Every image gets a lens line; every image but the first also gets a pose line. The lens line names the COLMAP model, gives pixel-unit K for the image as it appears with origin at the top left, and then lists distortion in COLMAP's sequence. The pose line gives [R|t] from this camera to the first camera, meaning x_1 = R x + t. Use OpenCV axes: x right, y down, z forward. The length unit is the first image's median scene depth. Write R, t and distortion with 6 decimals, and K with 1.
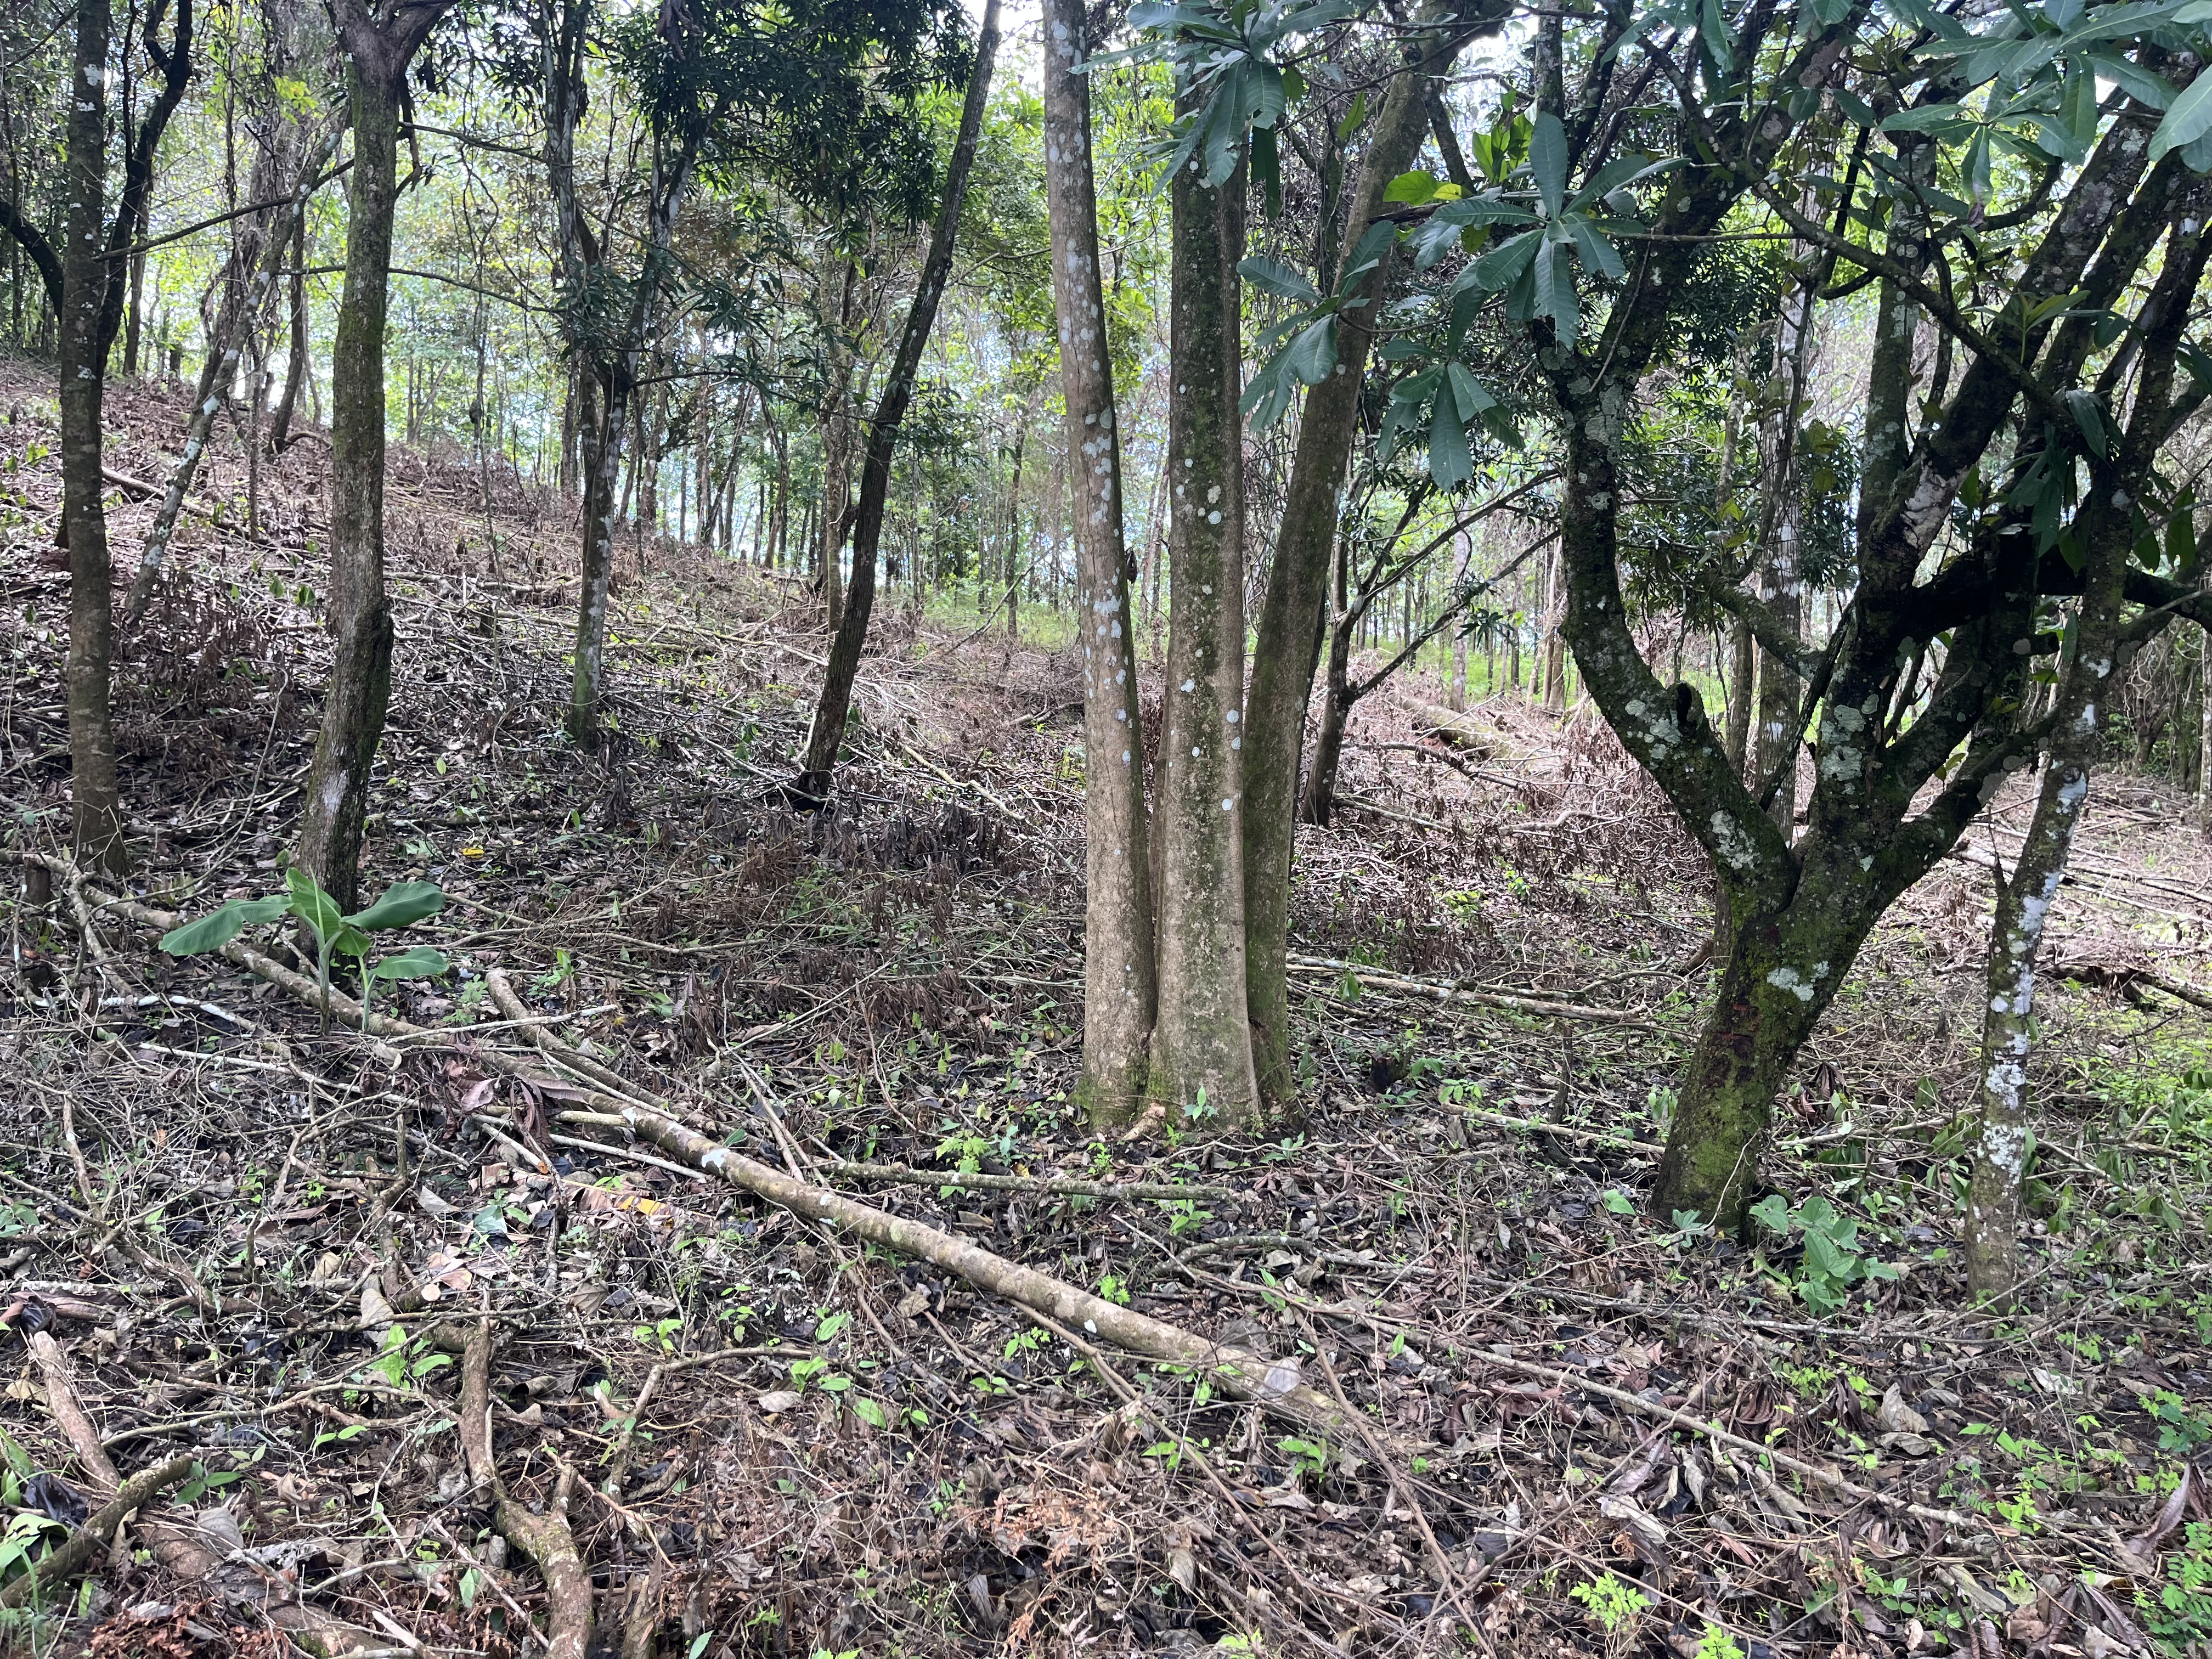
lens RADIAL K [[1689.9, 0, 1090.5], [0, 1689.9, 829.1], [0, 0, 1]] dist [0.073247, -0.105070]
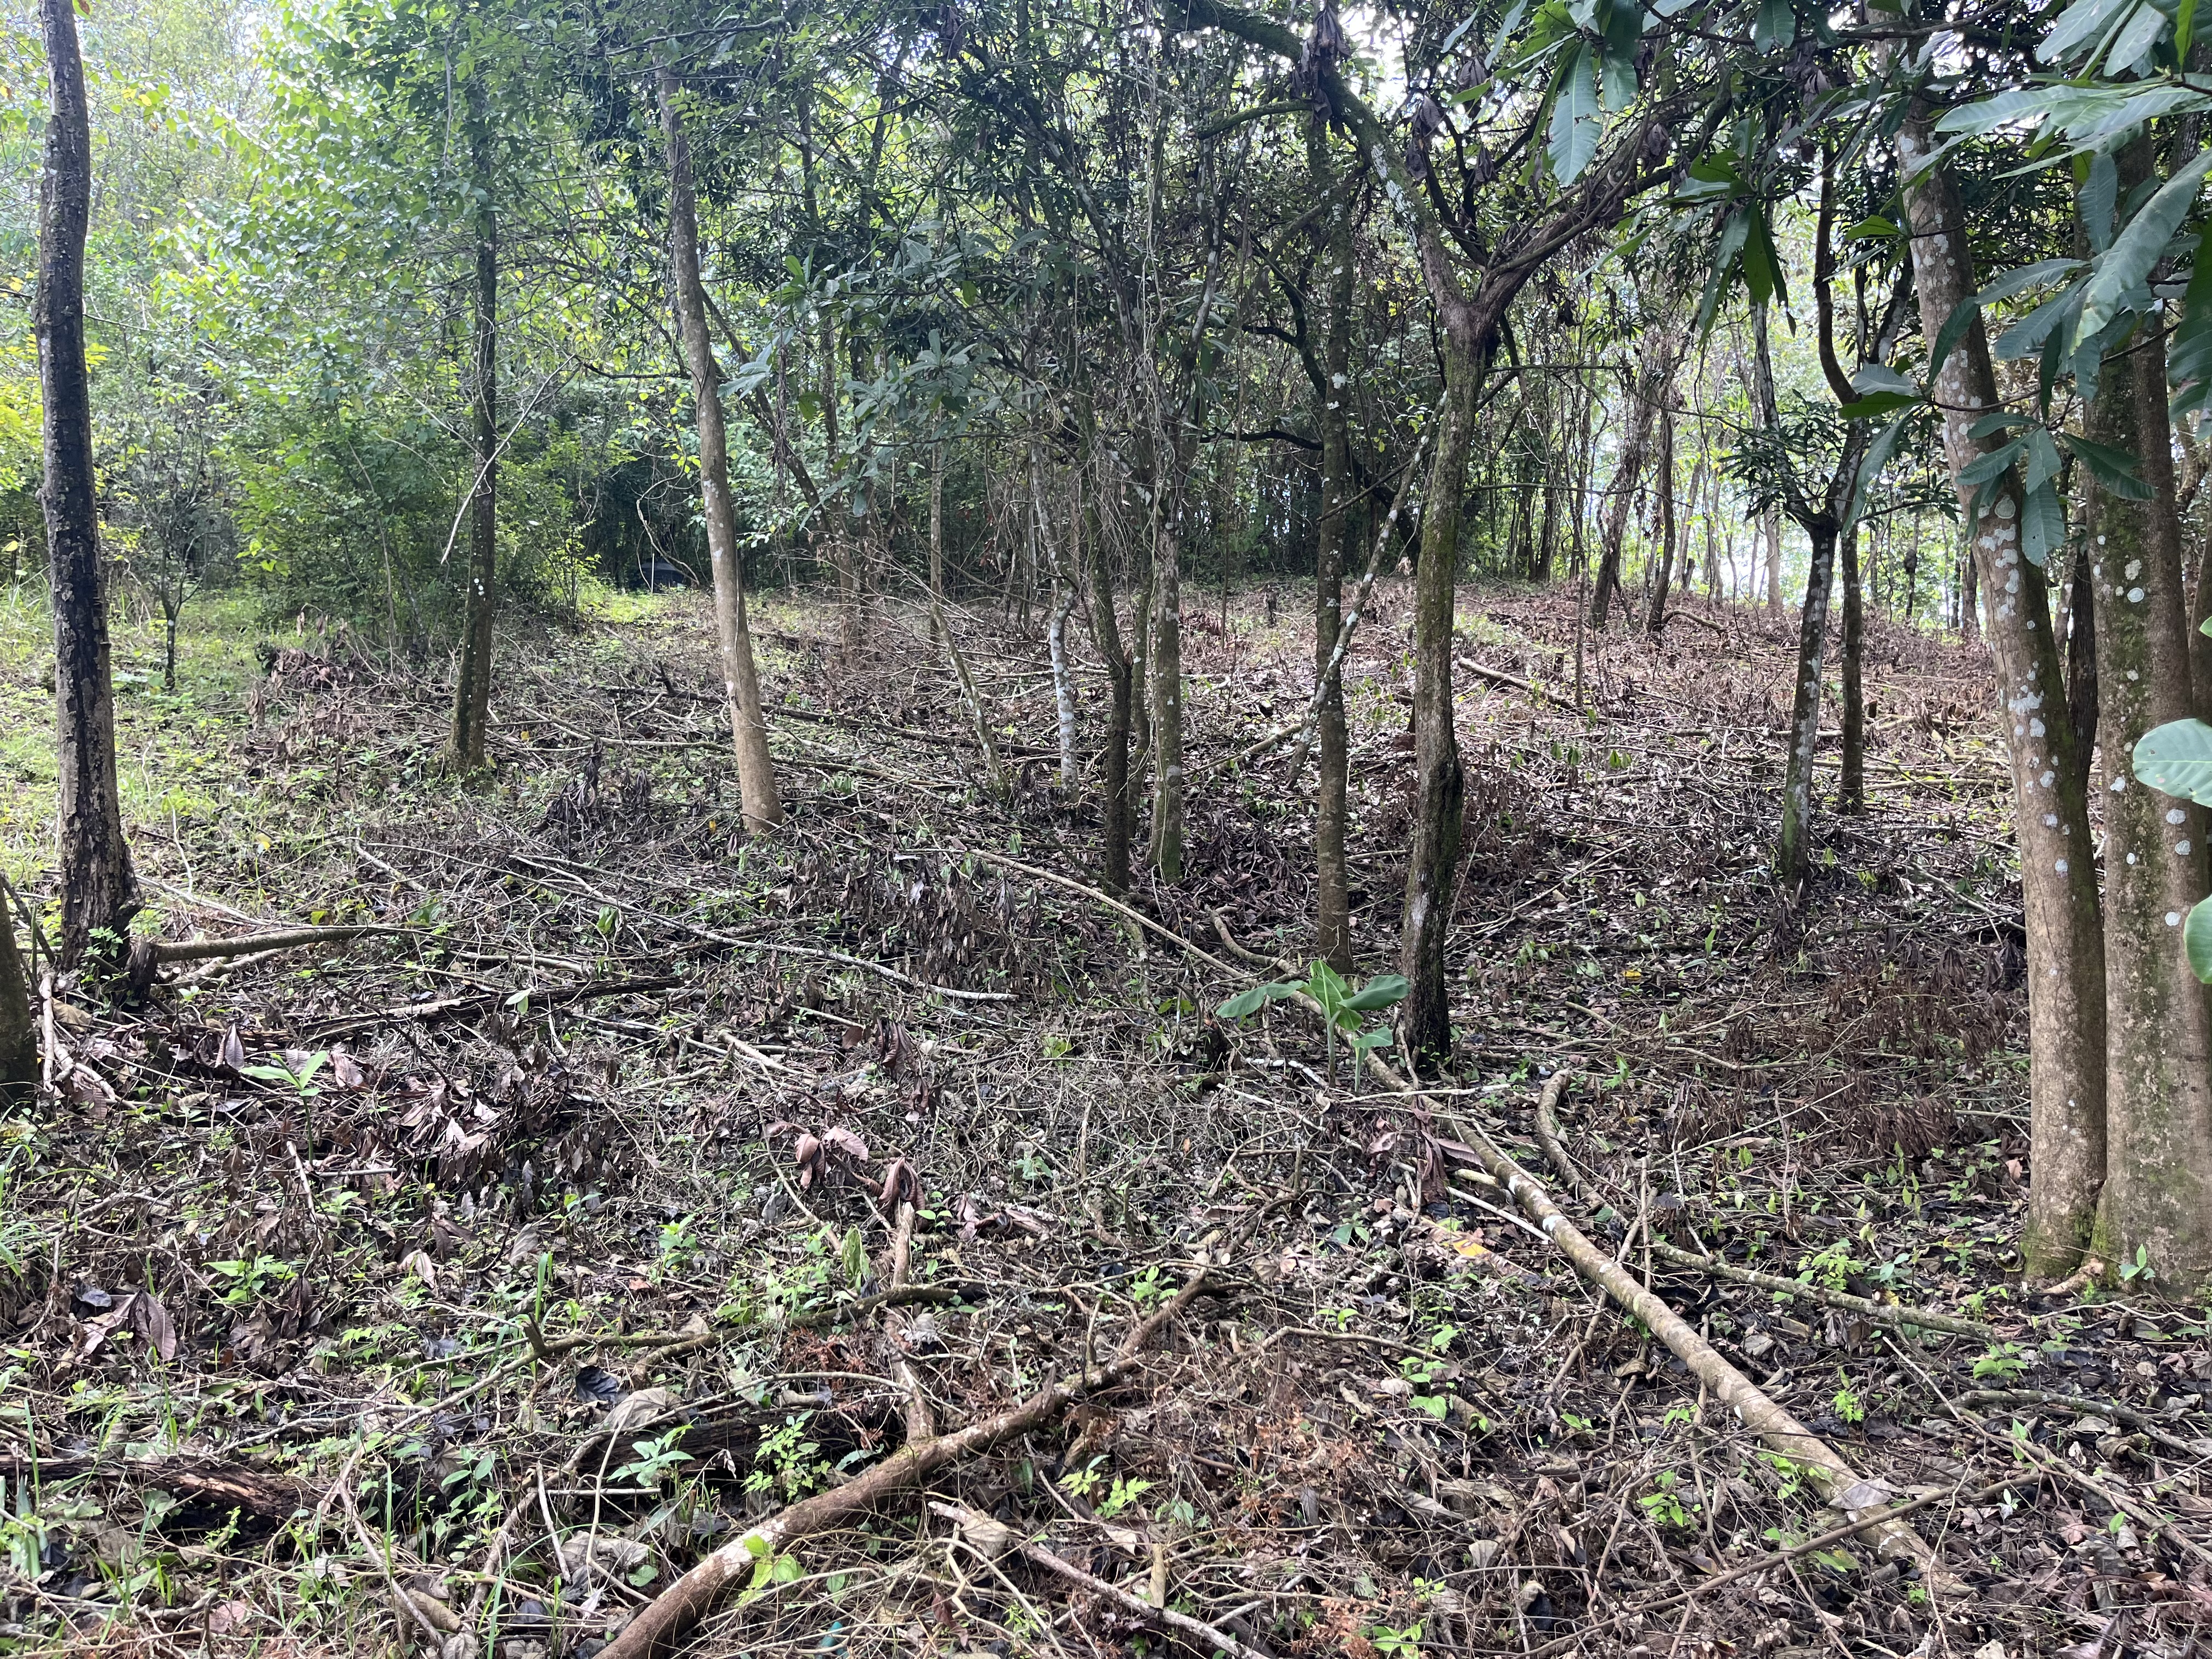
lens RADIAL K [[1706.4, 0, 1106.0], [0, 1706.4, 829.5], [0, 0, 1]] dist [0.076114, -0.107632]
pose [[0.654663, -0.037025, -0.755014, 0.387967], [-0.033466, 0.996401, -0.077880, 0.026707], [0.755180, 0.076252, 0.651067, 0.010027]]
